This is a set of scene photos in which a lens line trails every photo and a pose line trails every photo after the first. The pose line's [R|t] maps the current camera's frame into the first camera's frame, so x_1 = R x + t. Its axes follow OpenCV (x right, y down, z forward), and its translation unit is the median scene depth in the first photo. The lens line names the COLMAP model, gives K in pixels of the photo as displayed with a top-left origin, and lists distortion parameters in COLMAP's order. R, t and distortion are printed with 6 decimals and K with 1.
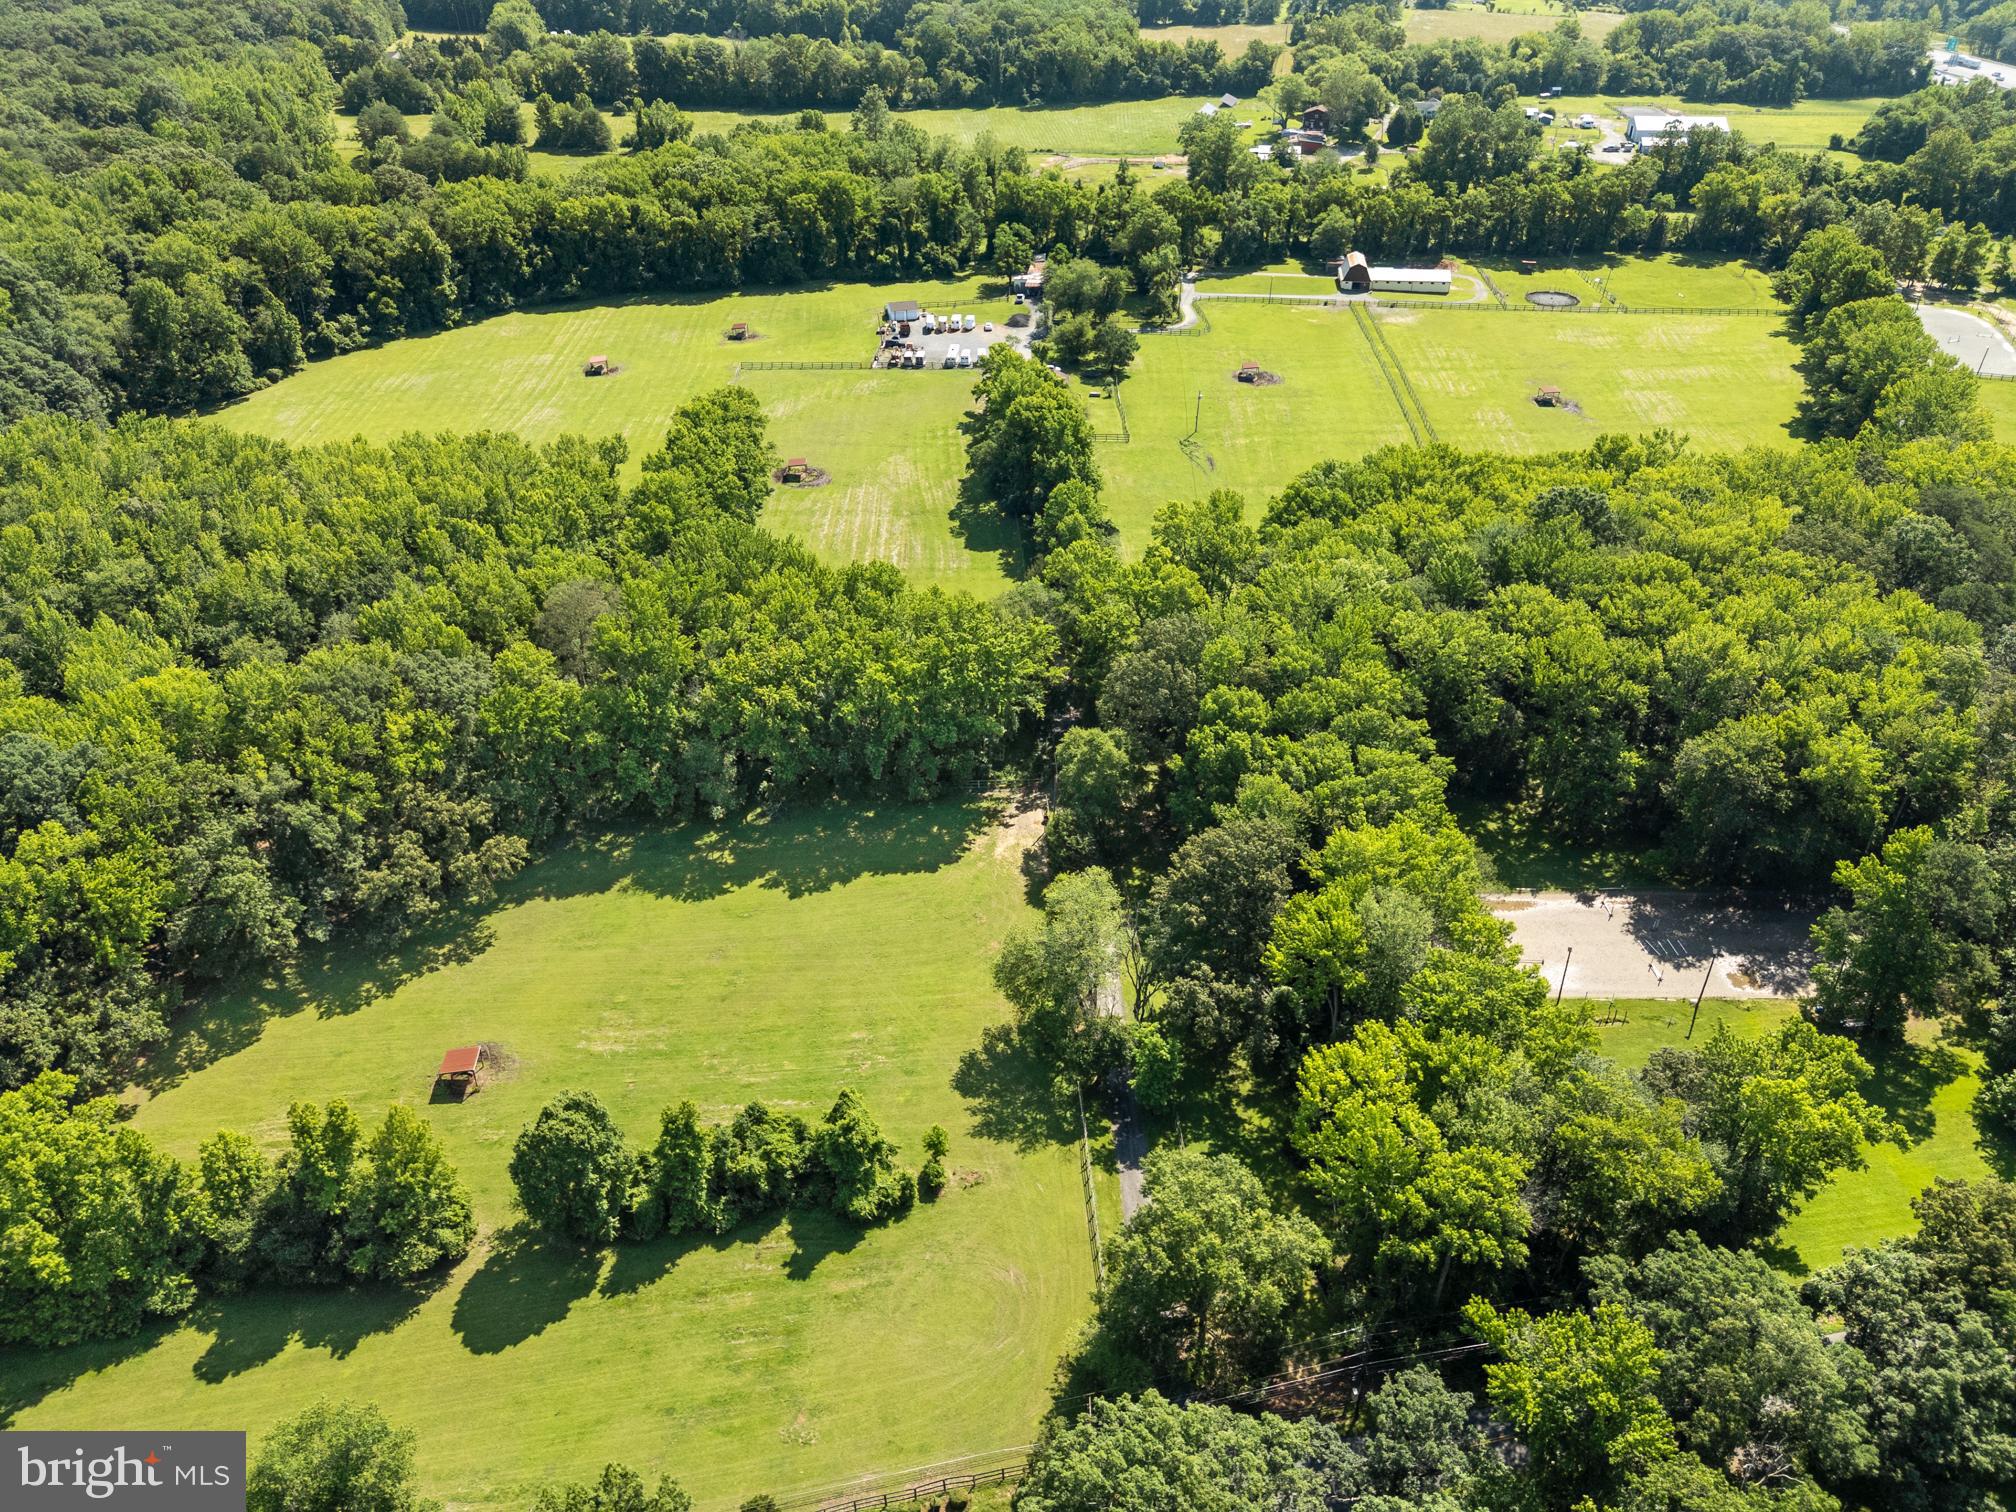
lens RADIAL K [[1433.1, 0, 1008.0], [0, 1433.1, 756.0], [0, 0, 1]] dist [0.064589, -0.043891]
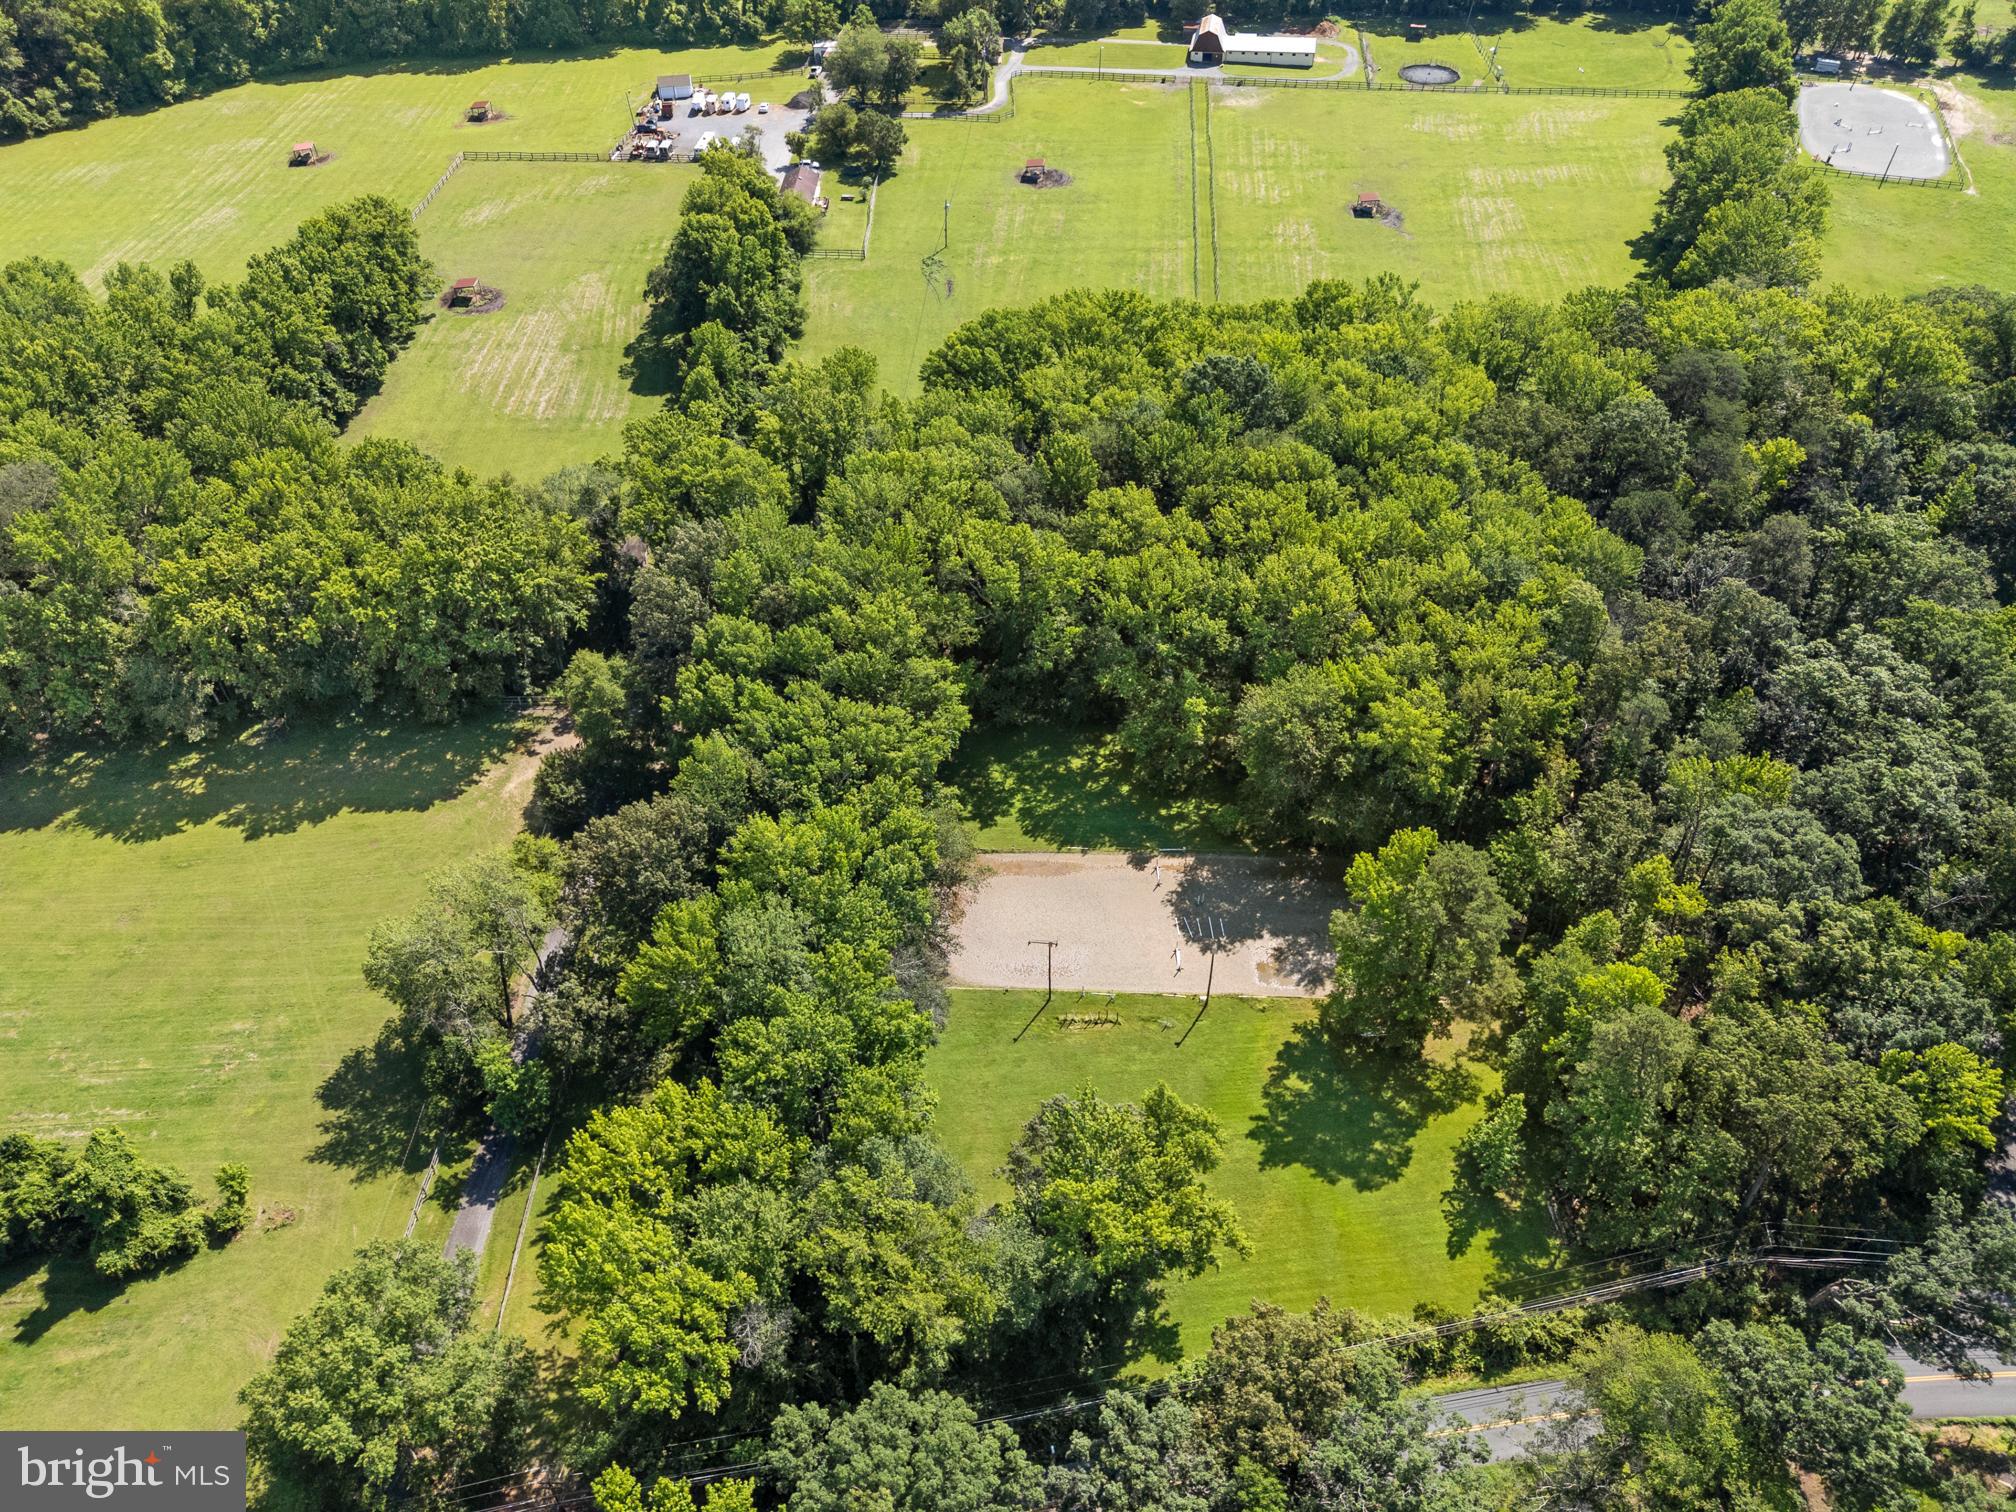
lens RADIAL K [[1412.8, 0, 1008.0], [0, 1412.8, 756.0], [0, 0, 1]] dist [0.064148, -0.042995]
pose [[0.999160, 0.020693, -0.035362, 0.203908], [-0.014600, 0.986251, 0.164607, -0.062198], [0.038282, -0.163952, 0.985725, 0.091846]]
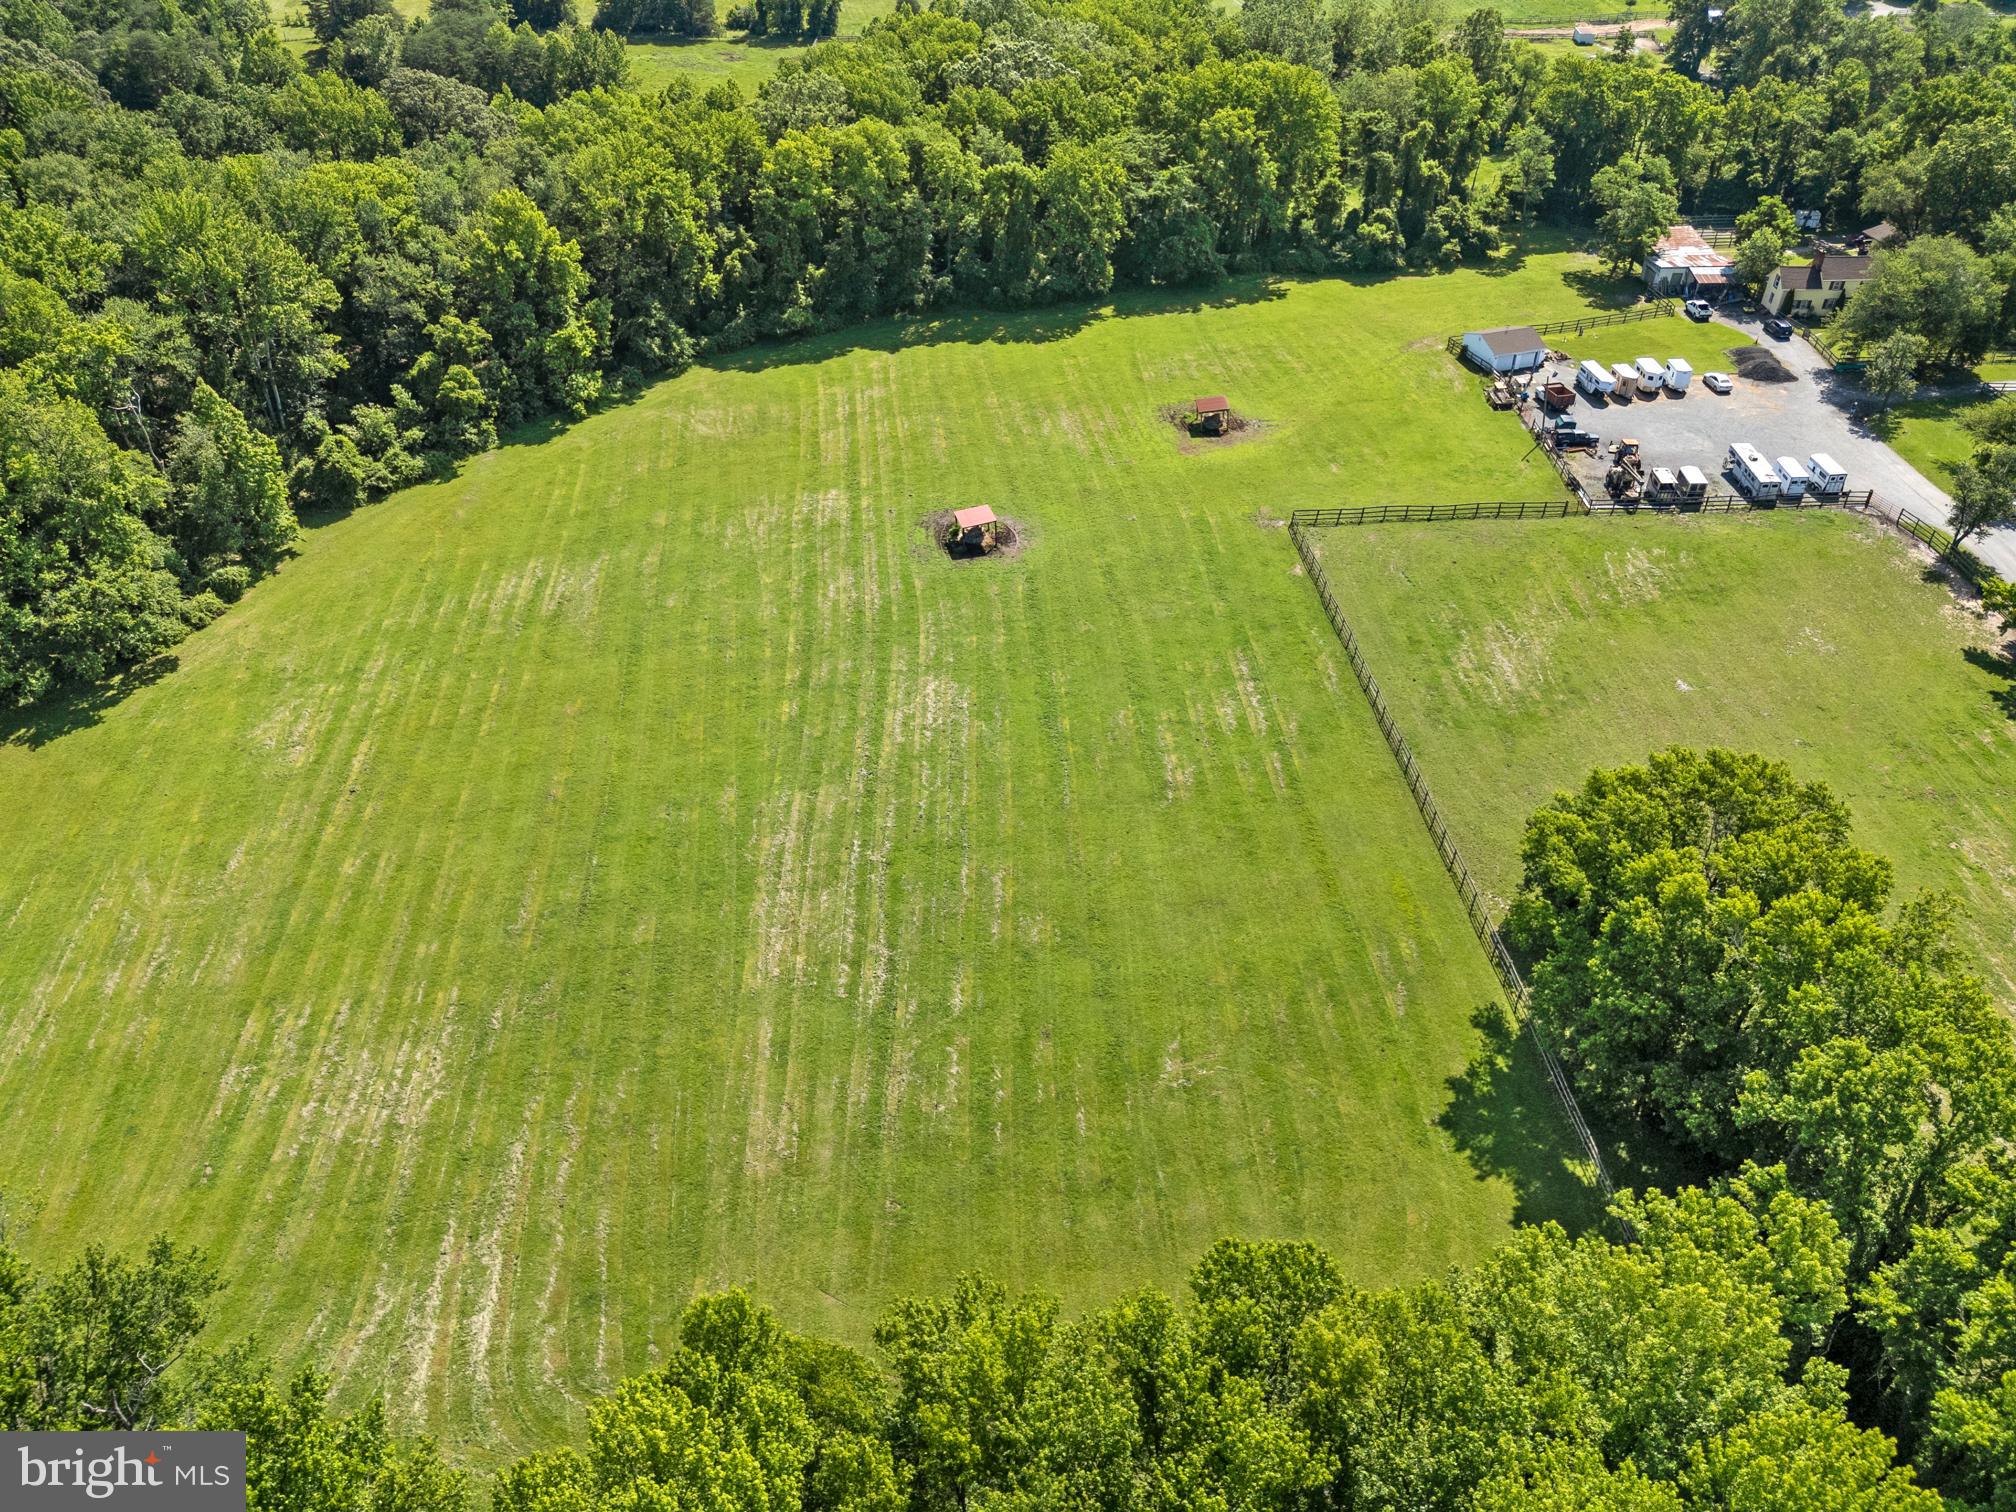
lens RADIAL K [[1460.7, 0, 1008.0], [0, 1460.7, 756.0], [0, 0, 1]] dist [0.074750, -0.061301]
pose [[0.998633, -0.034879, 0.038942, -0.317618], [0.032640, 0.997857, 0.056708, -0.245165], [-0.040837, -0.055359, 0.997631, 0.597241]]
